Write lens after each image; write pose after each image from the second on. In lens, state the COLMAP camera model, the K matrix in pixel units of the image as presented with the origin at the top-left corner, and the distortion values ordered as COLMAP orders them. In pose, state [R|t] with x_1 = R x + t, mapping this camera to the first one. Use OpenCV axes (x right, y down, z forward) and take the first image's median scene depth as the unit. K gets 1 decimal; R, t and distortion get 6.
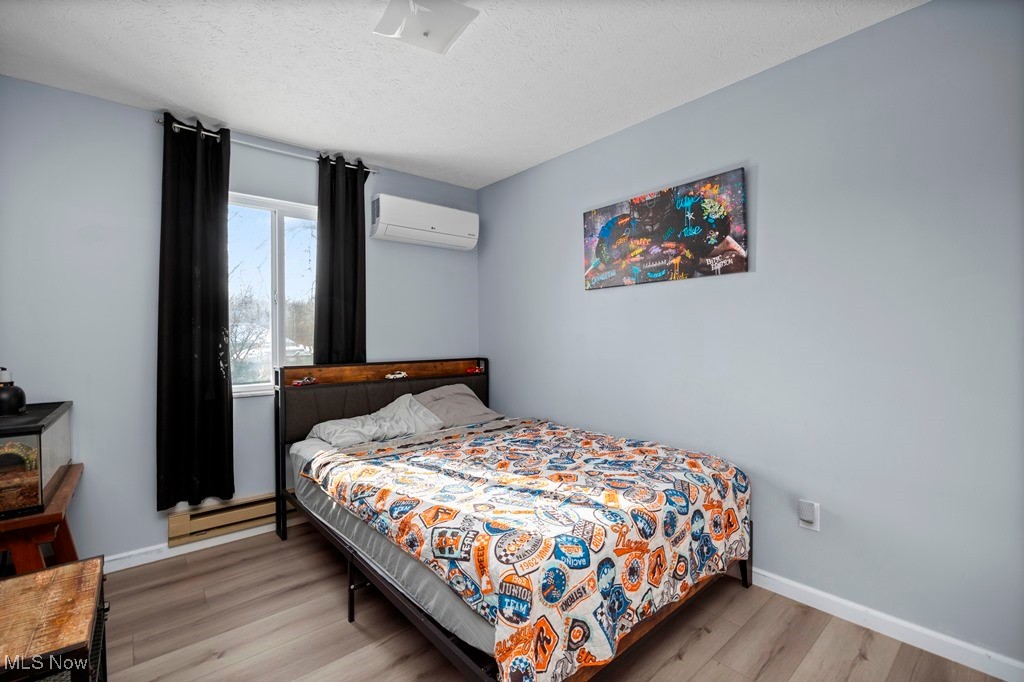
lens RADIAL K [[464.9, 0, 512.0], [0, 464.9, 341.0], [0, 0, 1]] dist [-0.013353, 0.000239]
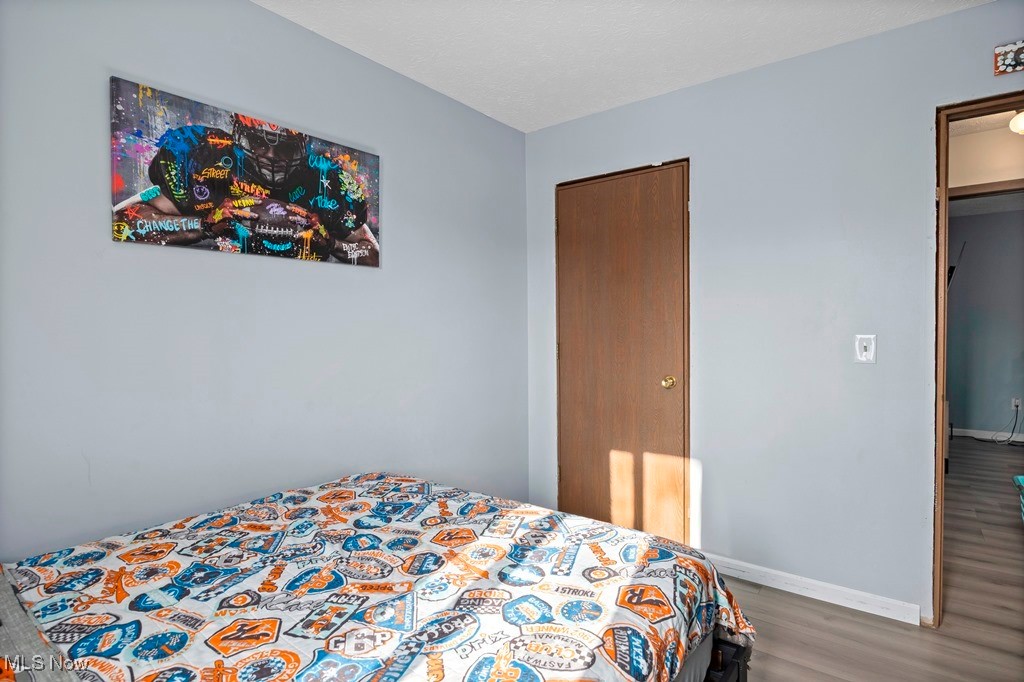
lens RADIAL K [[536.4, 0, 512.0], [0, 536.4, 341.0], [0, 0, 1]] dist [-0.006307, -0.001092]
pose [[-0.221735, -0.011199, 0.975043, -0.592390], [0.017320, 0.999731, 0.015421, -0.010793], [-0.974953, 0.020307, -0.221482, 0.927883]]
